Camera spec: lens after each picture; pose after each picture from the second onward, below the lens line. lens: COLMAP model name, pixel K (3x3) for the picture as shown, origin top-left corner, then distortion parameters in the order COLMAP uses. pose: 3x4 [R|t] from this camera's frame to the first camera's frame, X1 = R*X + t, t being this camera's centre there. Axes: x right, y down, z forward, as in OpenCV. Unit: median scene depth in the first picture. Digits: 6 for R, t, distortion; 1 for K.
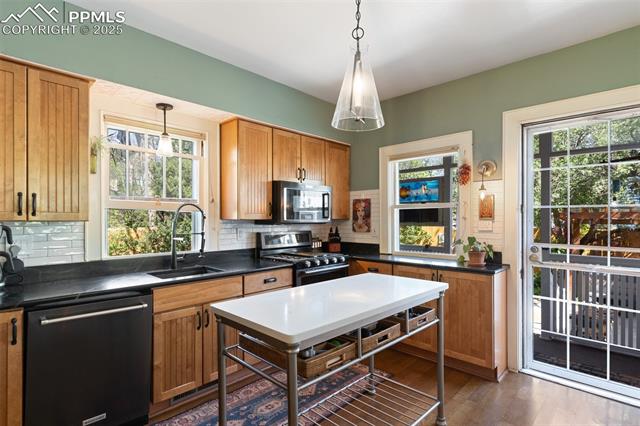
lens RADIAL K [[323.7, 0, 323.1], [0, 323.7, 216.6], [0, 0, 1]] dist [-0.001318, 0.000661]
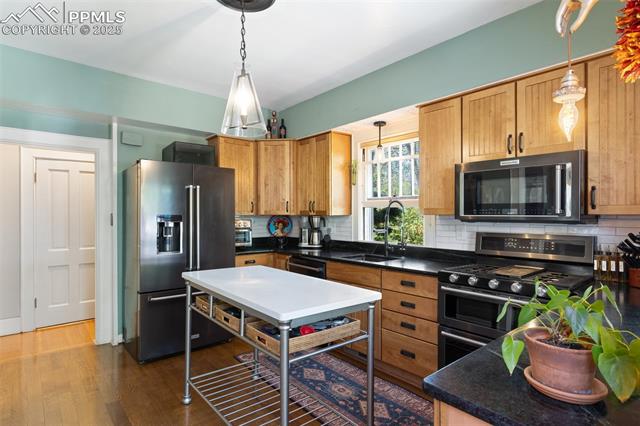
lens RADIAL K [[349.9, 0, 324.2], [0, 349.9, 212.8], [0, 0, 1]] dist [0.015280, -0.001660]
pose [[-0.112135, -0.004644, -0.993682, 0.824403], [0.006778, 0.999962, -0.005438, 0.007003], [0.993670, -0.007345, -0.112099, 0.890927]]
